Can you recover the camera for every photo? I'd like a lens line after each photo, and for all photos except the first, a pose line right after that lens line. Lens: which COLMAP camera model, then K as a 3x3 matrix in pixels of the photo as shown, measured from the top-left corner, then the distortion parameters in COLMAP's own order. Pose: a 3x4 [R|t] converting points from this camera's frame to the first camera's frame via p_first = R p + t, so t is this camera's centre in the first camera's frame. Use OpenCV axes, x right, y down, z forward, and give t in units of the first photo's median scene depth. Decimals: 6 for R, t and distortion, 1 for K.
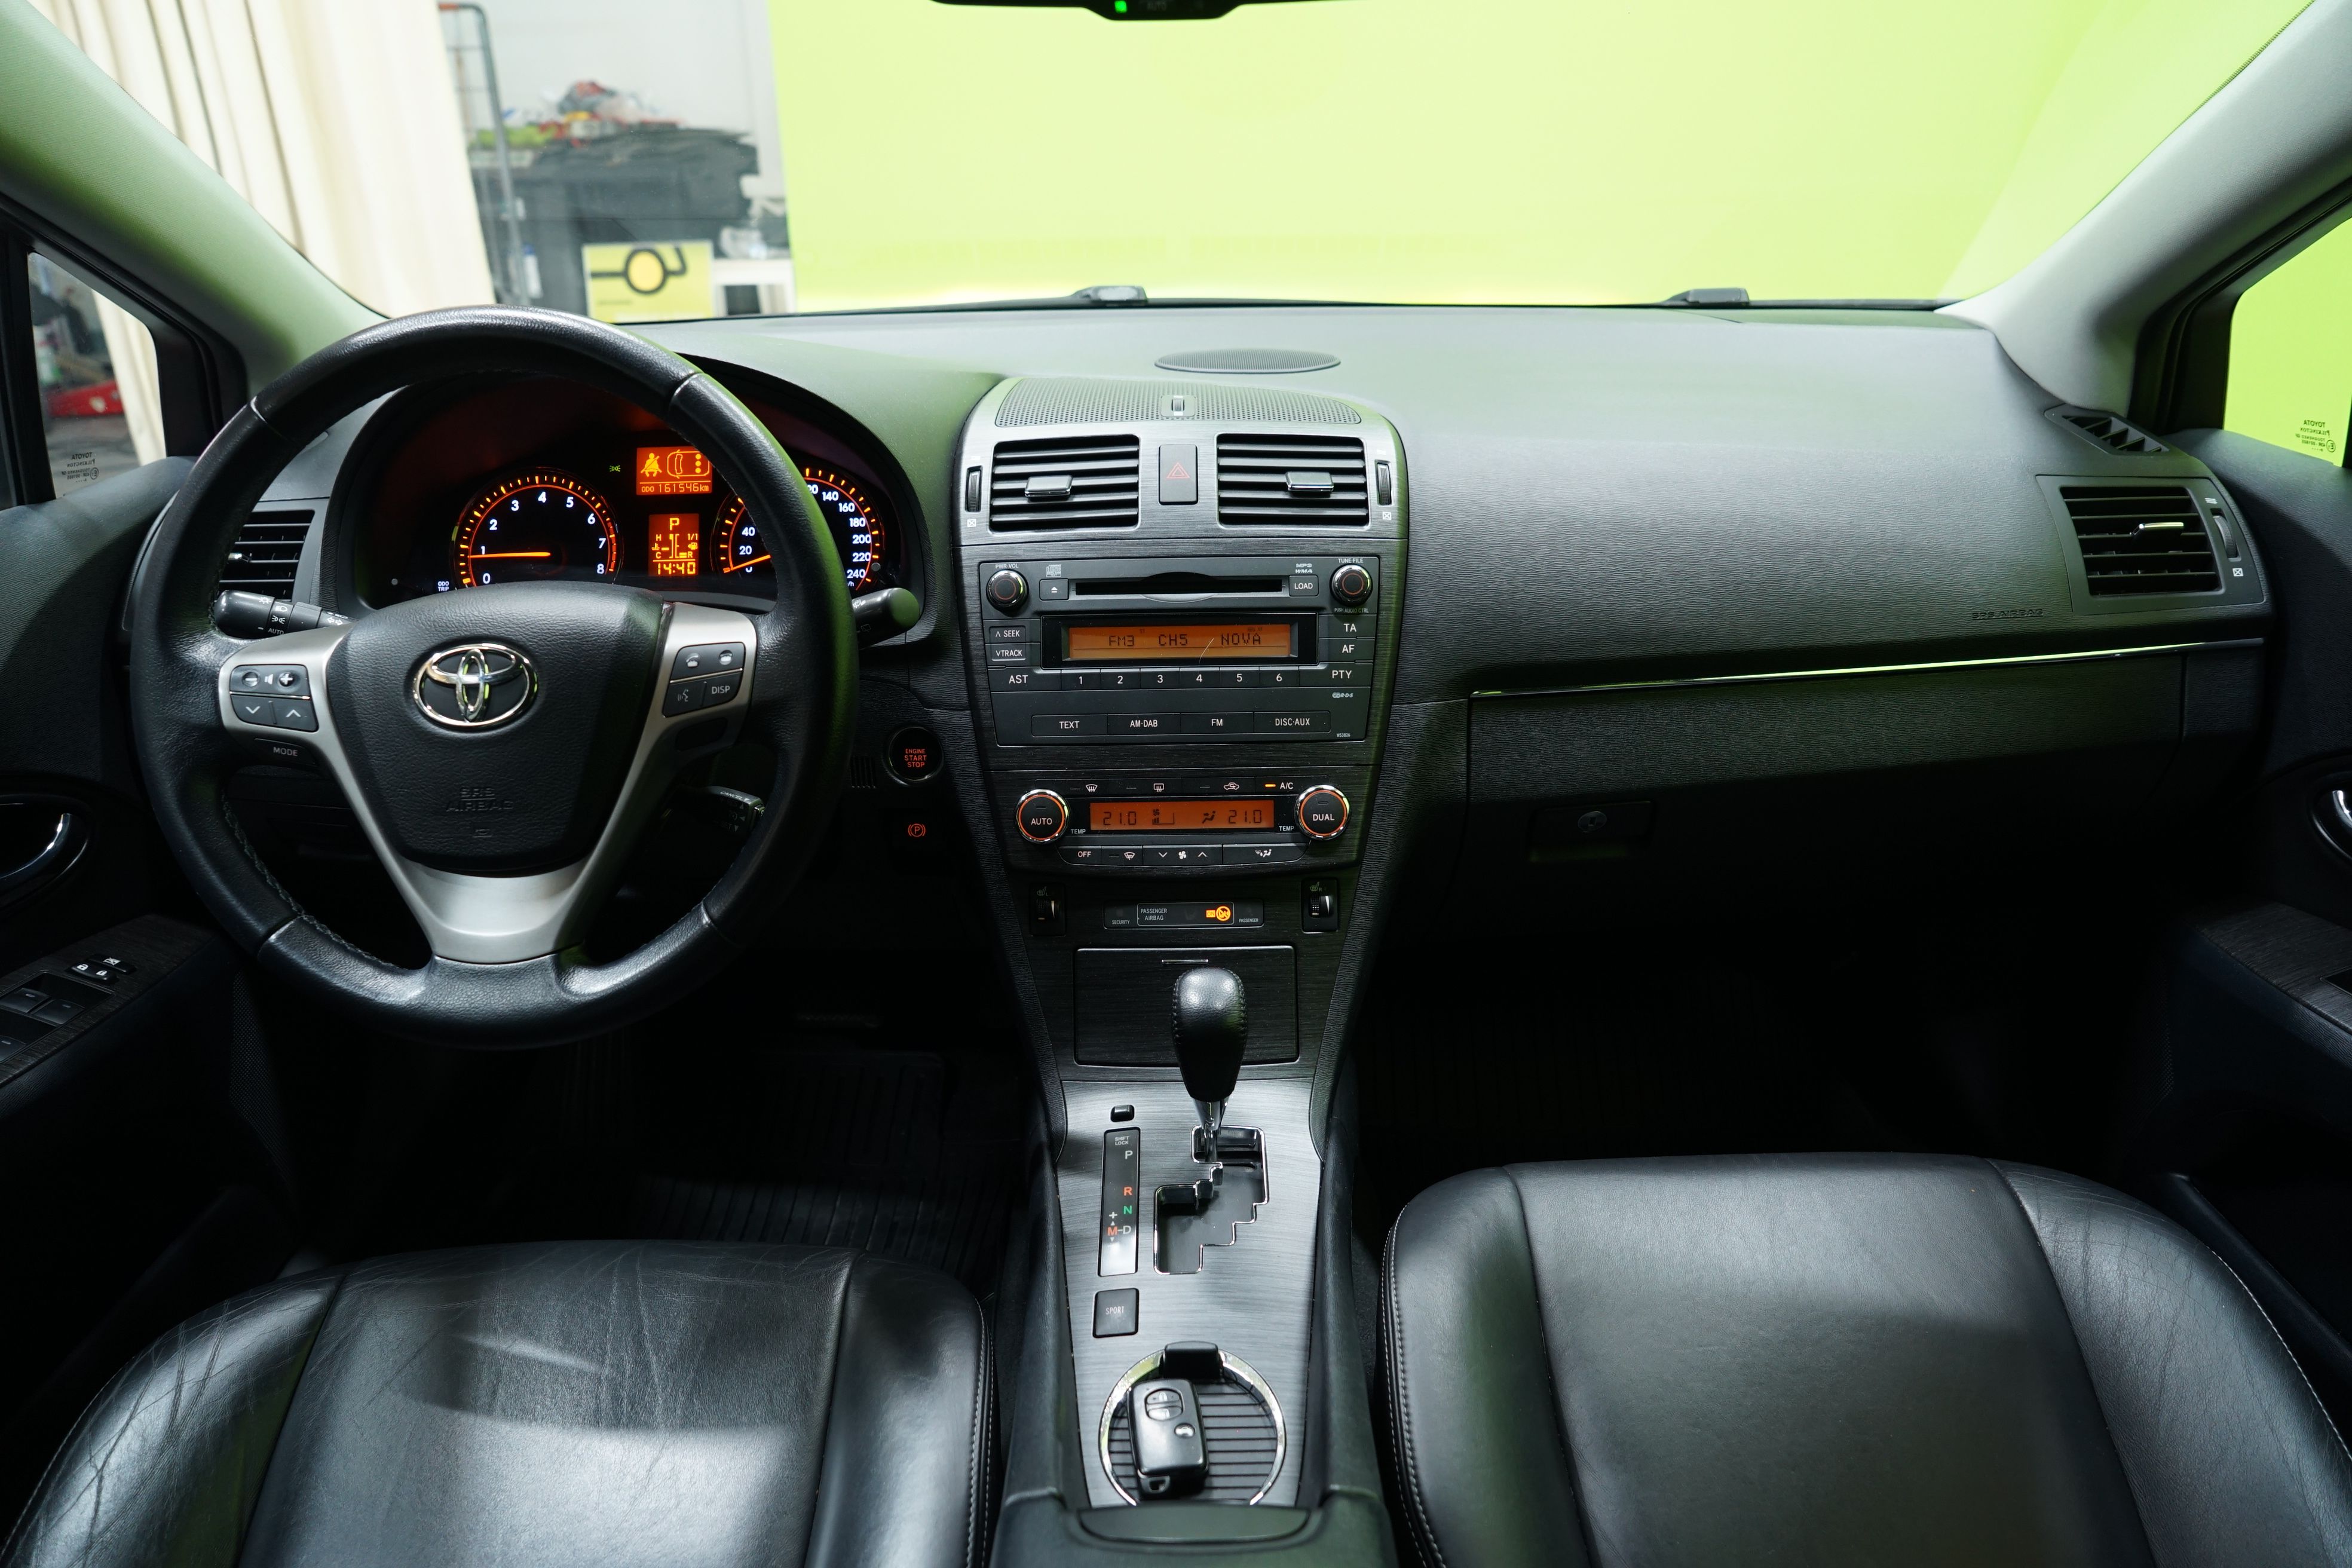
lens RADIAL K [[1651.8, 0, 1177.8], [0, 1651.8, 780.0], [0, 0, 1]] dist [-0.010754, -0.001837]
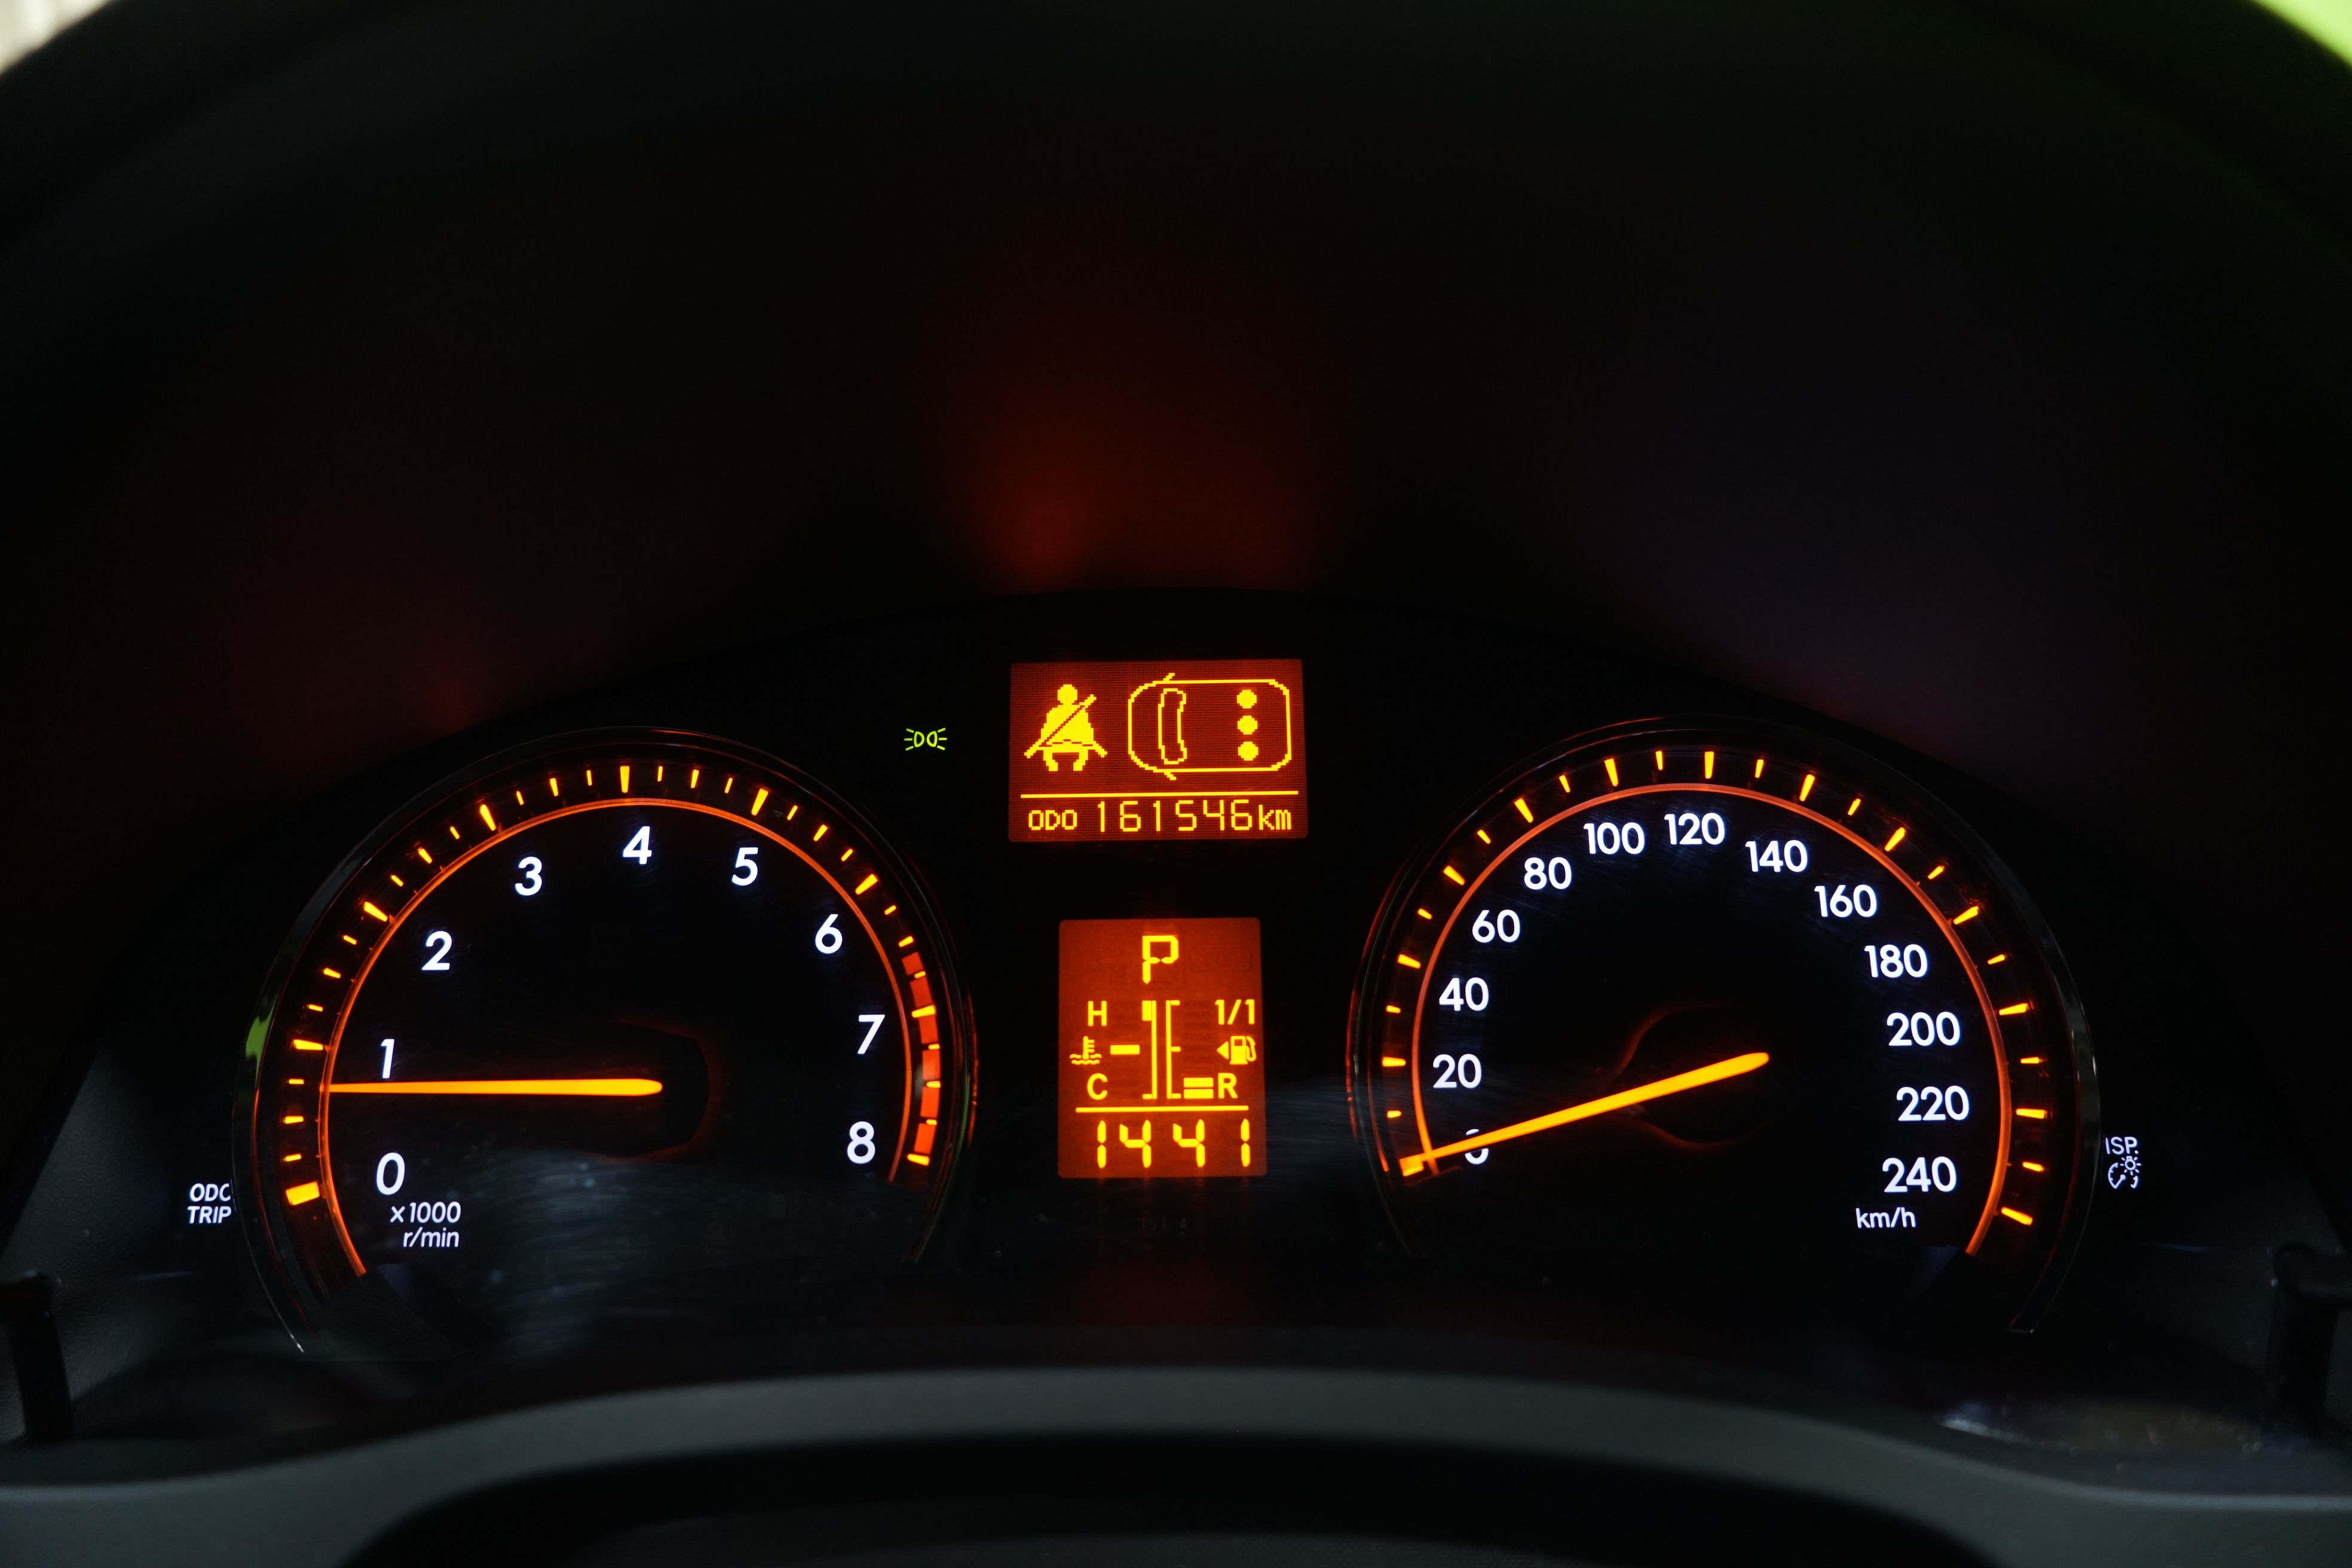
lens RADIAL K [[1651.8, 0, 1173.3], [0, 1651.8, 785.4], [0, 0, 1]] dist [-0.010754, -0.001837]
pose [[0.999936, 0.010817, 0.003278, -0.304584], [-0.010073, 0.984427, -0.175503, -0.137153], [-0.005125, 0.175459, 0.984473, 0.748511]]
